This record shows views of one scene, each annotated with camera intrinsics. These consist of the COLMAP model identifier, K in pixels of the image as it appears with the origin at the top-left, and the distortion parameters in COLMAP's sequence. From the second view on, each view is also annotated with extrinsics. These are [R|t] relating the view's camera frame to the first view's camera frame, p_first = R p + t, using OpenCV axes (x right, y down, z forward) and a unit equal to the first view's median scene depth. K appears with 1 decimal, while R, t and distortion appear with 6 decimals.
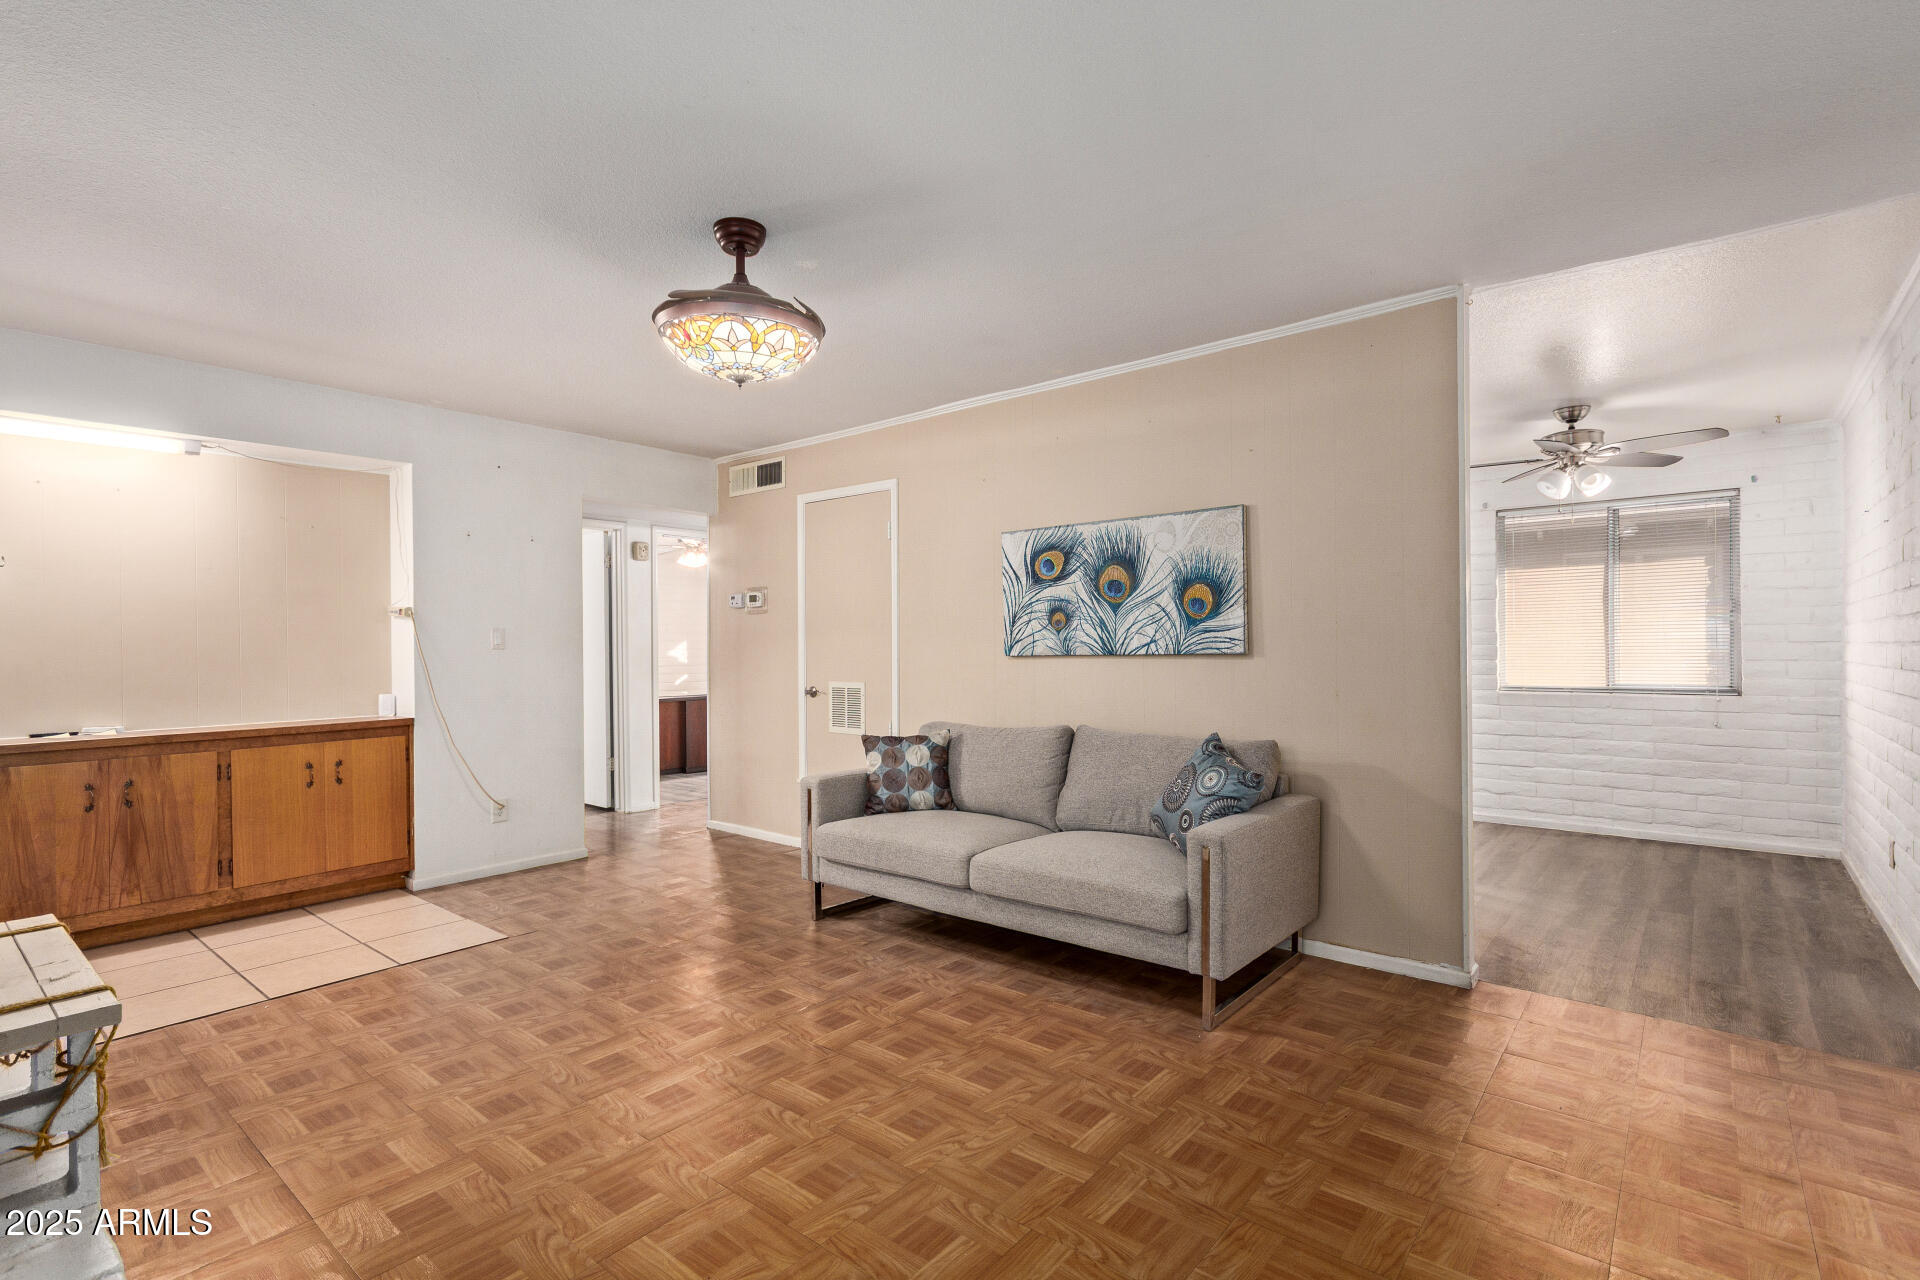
lens RADIAL K [[901.9, 0, 940.8], [0, 901.9, 646.4], [0, 0, 1]] dist [0.000152, 0.000177]
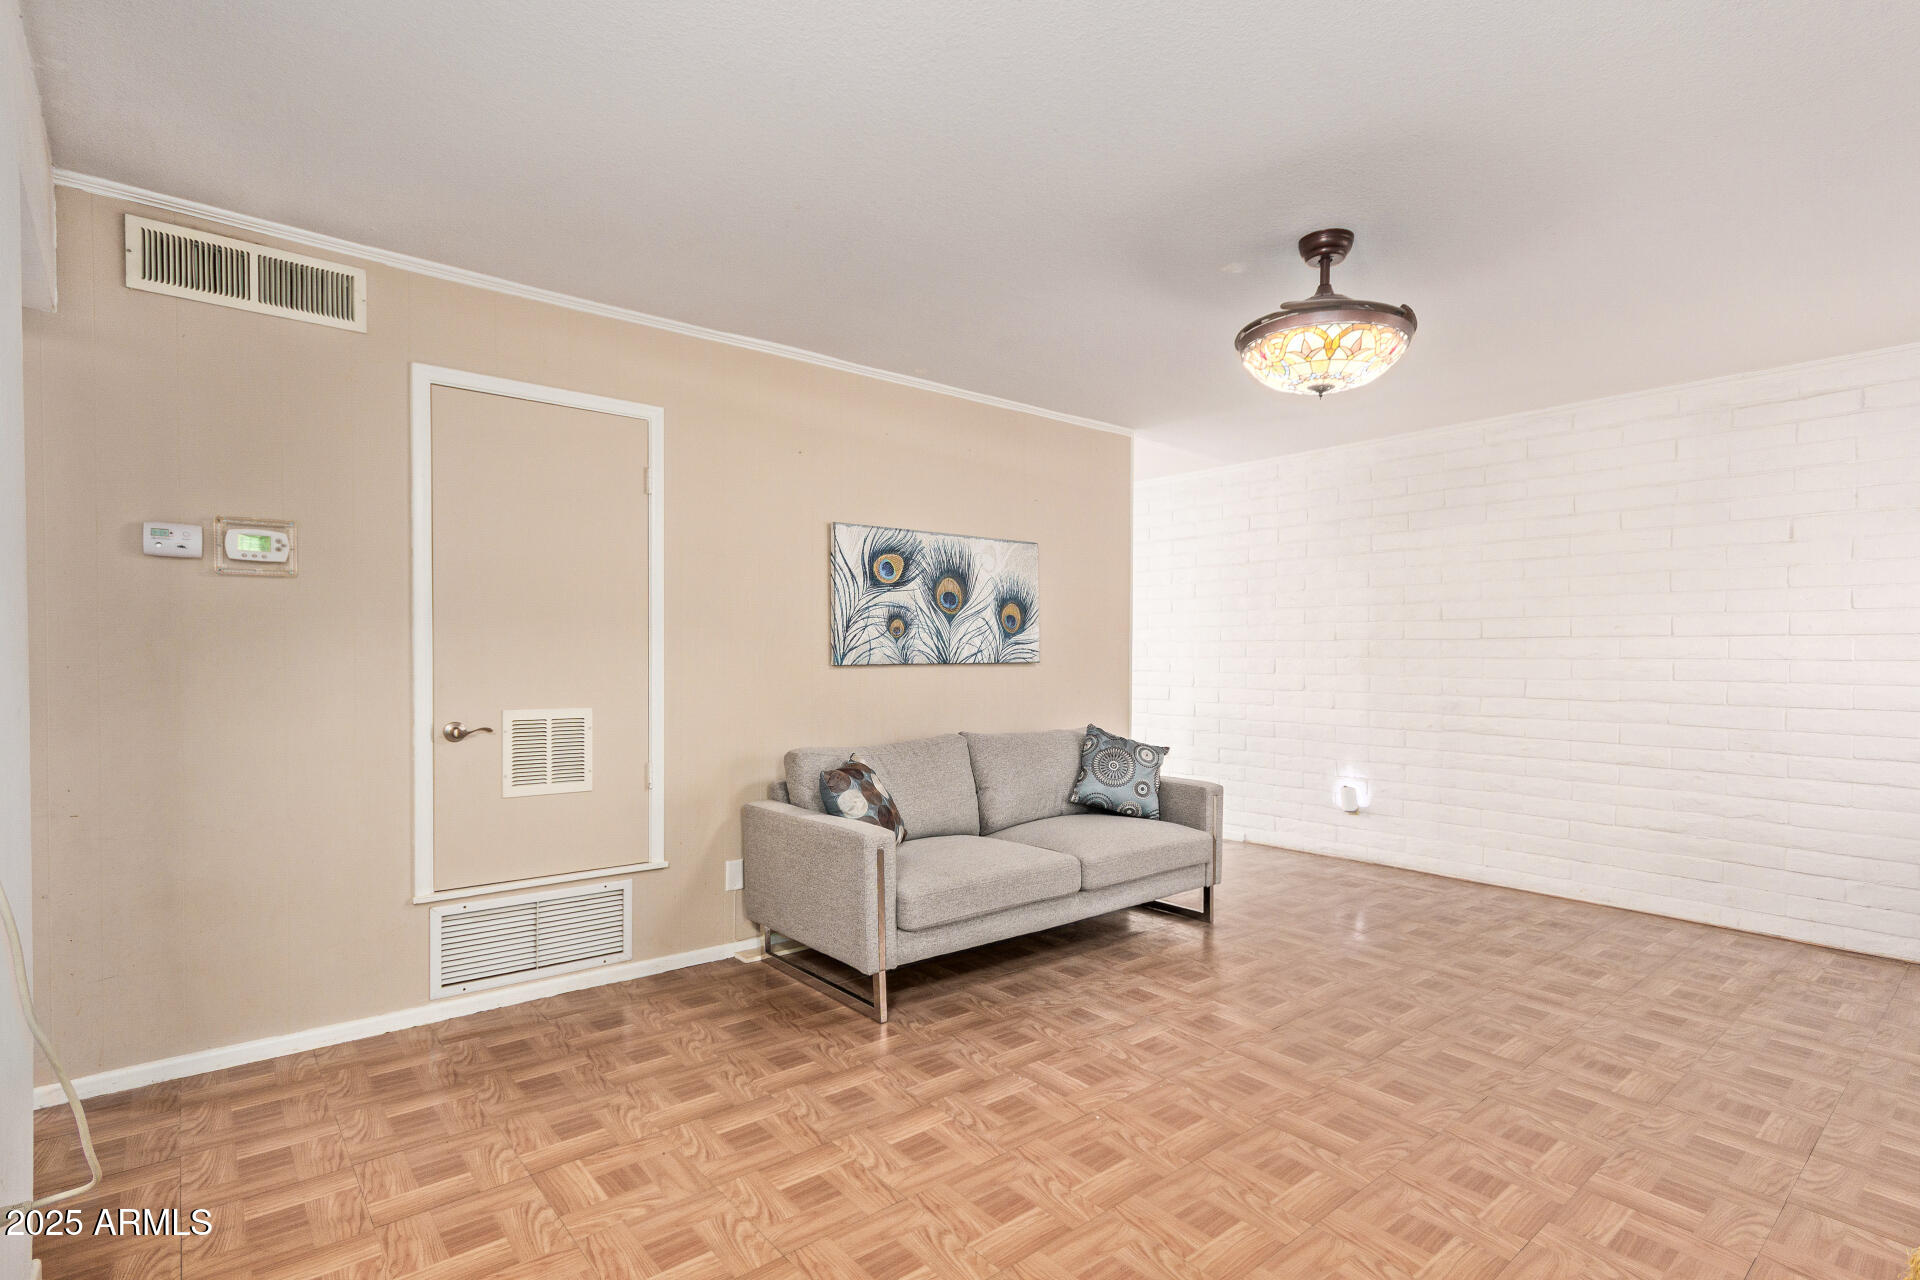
lens RADIAL K [[917.6, 0, 960.7], [0, 917.6, 671.6], [0, 0, 1]] dist [-0.000454, 0.000017]
pose [[0.183182, -0.006553, 0.983057, -0.829886], [-0.003409, 0.999968, 0.007301, 0.010692], [-0.983073, -0.004689, 0.183154, 0.770142]]
